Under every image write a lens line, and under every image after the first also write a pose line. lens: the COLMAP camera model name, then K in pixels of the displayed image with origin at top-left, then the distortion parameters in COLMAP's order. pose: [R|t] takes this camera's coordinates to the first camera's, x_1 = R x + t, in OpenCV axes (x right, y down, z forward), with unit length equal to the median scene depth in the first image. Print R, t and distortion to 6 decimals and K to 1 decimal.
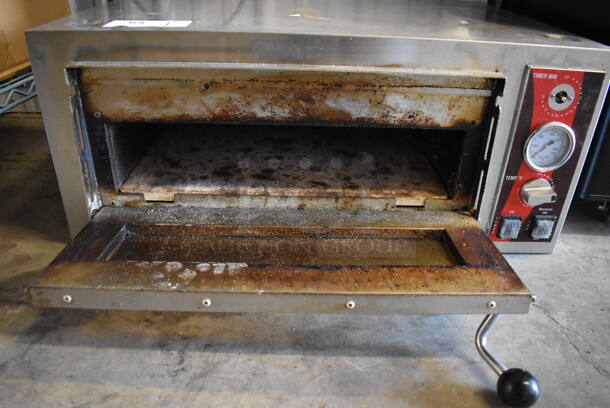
lens RADIAL K [[464.2, 0, 305.0], [0, 464.2, 204.0], [0, 0, 1]] dist [-0.101784, 0.009844]
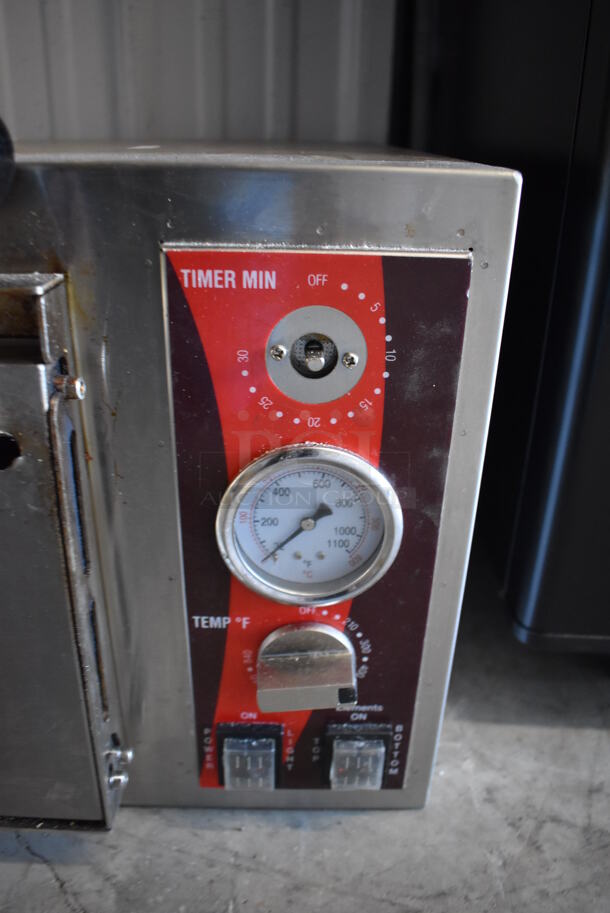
lens RADIAL K [[694.8, 0, 305.0], [0, 694.8, 456.5], [0, 0, 1]] dist [-0.101784, 0.009844]
pose [[0.999987, -0.004752, 0.001857, 0.534990], [0.004857, 0.998129, -0.060944, -0.144360], [-0.001564, 0.060952, 0.998139, 0.553288]]
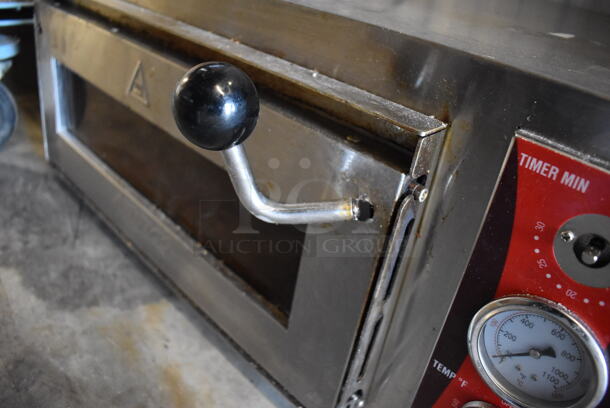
lens RADIAL K [[464.2, 0, 305.0], [0, 464.2, 204.0], [0, 0, 1]] dist [-0.101784, 0.009844]
pose [[0.708853, 0.415108, -0.570274, 0.563076], [-0.423990, 0.896883, 0.125829, -0.208137], [0.563702, 0.152596, 0.811760, 0.558854]]
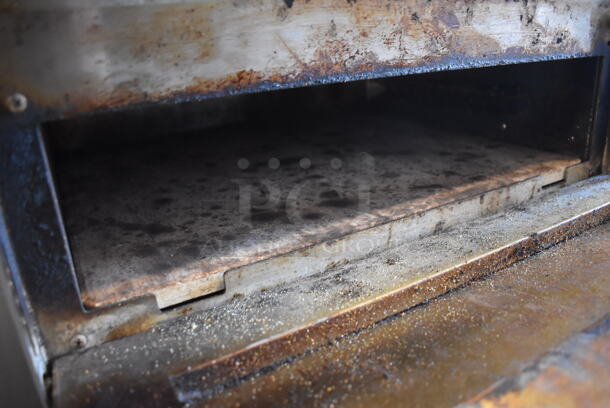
lens RADIAL K [[464.2, 0, 305.0], [0, 464.2, 204.0], [0, 0, 1]] dist [-0.101784, 0.009844]
pose [[0.872331, -0.244351, 0.423476, -0.403454], [0.311987, 0.945086, -0.097344, -0.017226], [-0.376435, 0.217035, 0.900662, 0.585191]]
